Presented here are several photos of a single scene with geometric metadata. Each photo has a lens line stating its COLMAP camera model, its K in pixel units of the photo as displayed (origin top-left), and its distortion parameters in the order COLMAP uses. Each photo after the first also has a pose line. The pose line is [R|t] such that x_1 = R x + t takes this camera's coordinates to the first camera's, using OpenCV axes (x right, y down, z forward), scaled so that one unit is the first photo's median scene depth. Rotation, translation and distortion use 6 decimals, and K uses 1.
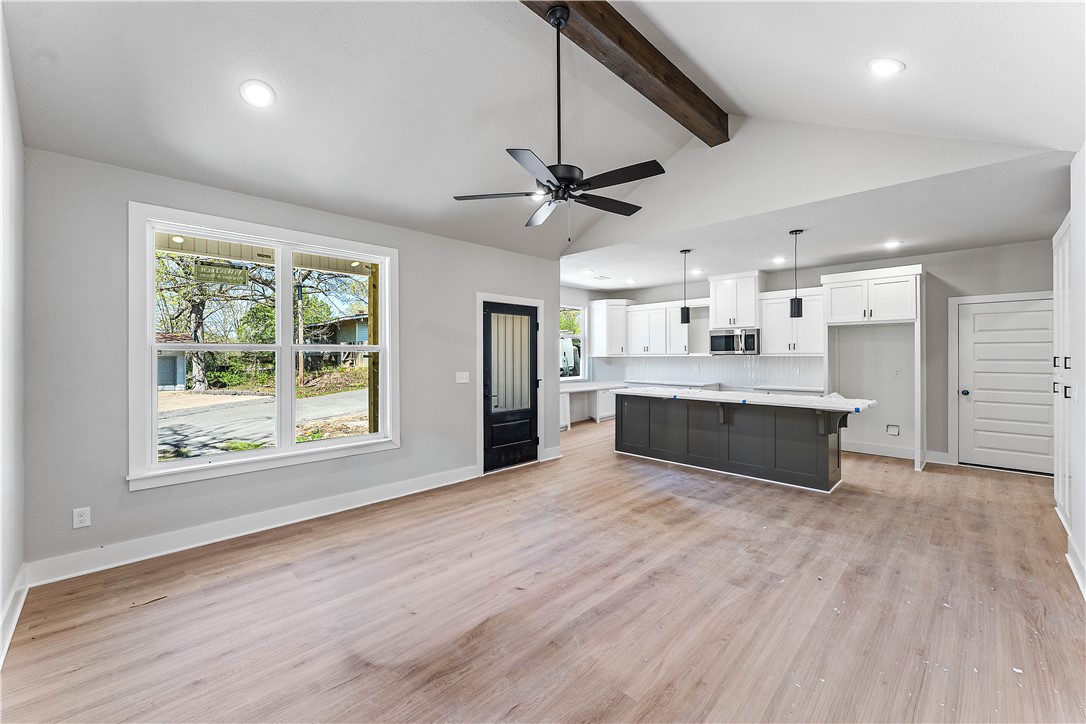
lens RADIAL K [[432.2, 0, 540.1], [0, 432.2, 355.3], [0, 0, 1]] dist [-0.001220, -0.000012]
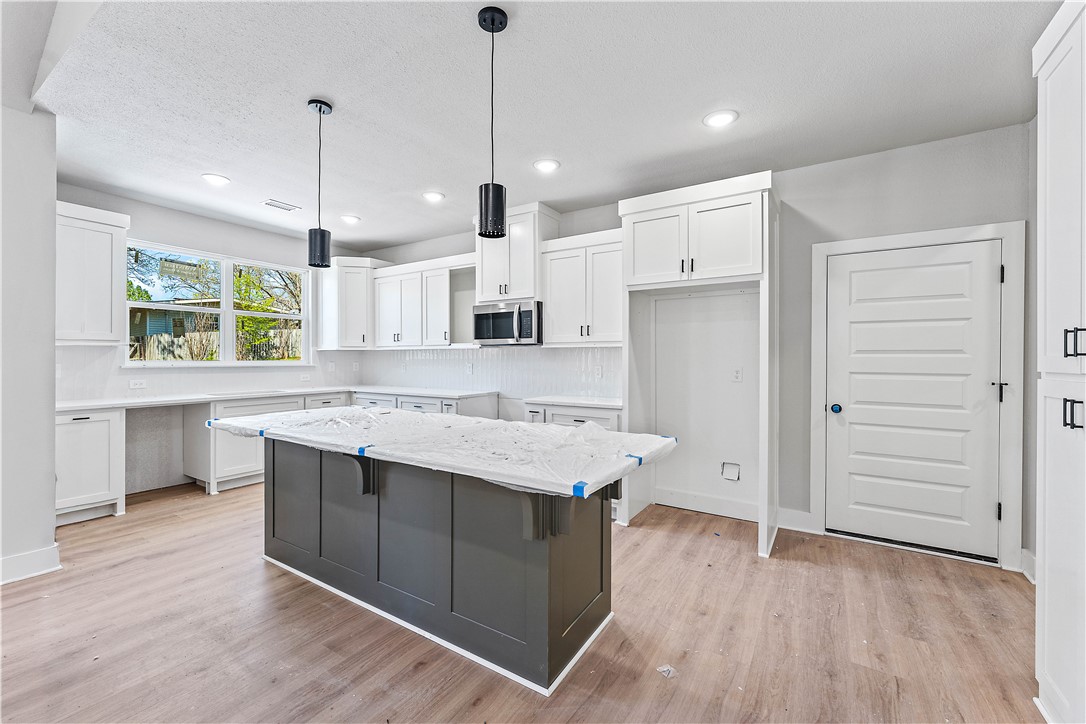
lens RADIAL K [[444.8, 0, 535.9], [0, 444.8, 359.1], [0, 0, 1]] dist [-0.001729, -0.000311]
pose [[0.976601, 0.004747, 0.215008, 0.453243], [-0.005348, 0.999983, 0.002217, 0.020726], [-0.214994, -0.003315, 0.976610, 0.493424]]
